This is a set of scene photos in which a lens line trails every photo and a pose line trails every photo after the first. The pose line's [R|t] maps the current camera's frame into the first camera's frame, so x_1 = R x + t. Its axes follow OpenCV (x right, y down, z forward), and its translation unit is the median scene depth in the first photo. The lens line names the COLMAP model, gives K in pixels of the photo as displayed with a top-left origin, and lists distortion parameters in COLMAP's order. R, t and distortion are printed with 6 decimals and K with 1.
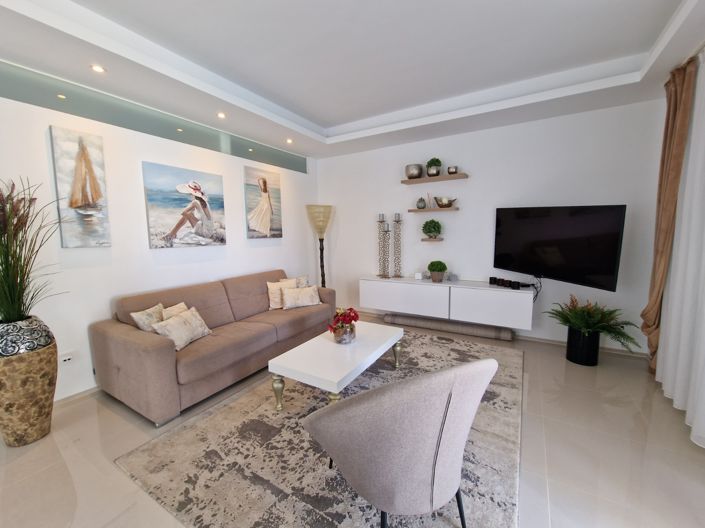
lens RADIAL K [[288.9, 0, 350.4], [0, 288.9, 263.4], [0, 0, 1]] dist [0.000282, -0.002516]
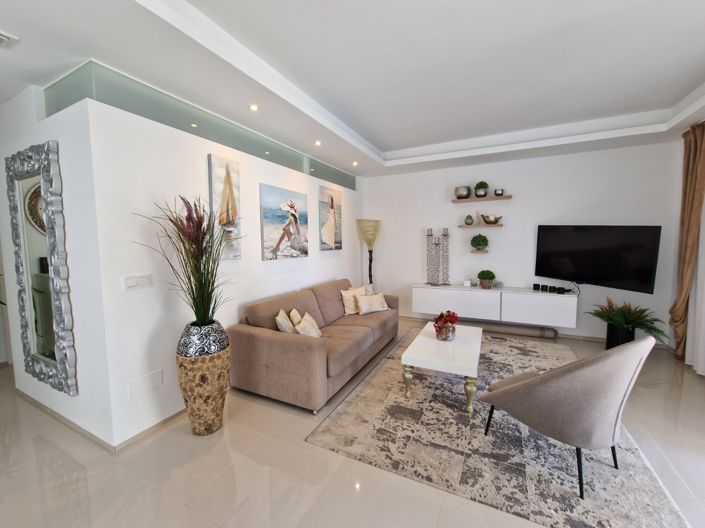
lens RADIAL K [[288.9, 0, 350.6], [0, 288.9, 263.1], [0, 0, 1]] dist [0.000282, -0.002516]
pose [[0.996908, -0.002810, 0.078526, -0.424399], [0.005436, 0.999432, -0.033248, -0.002055], [-0.078388, 0.033573, 0.996357, -0.132283]]
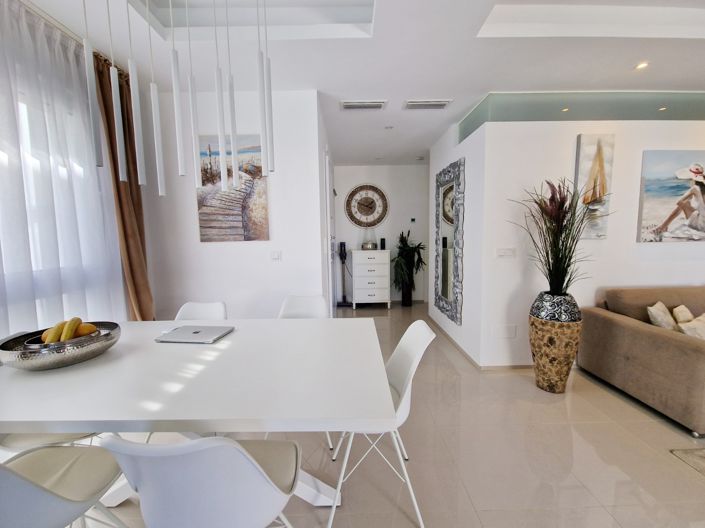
lens RADIAL K [[288.9, 0, 352.4], [0, 288.9, 263.6], [0, 0, 1]] dist [0.000282, -0.002516]
pose [[0.527106, 0.088272, -0.845203, -0.362460], [-0.078720, 0.995386, 0.054864, 0.039390], [0.846146, 0.037616, 0.531623, -0.289283]]
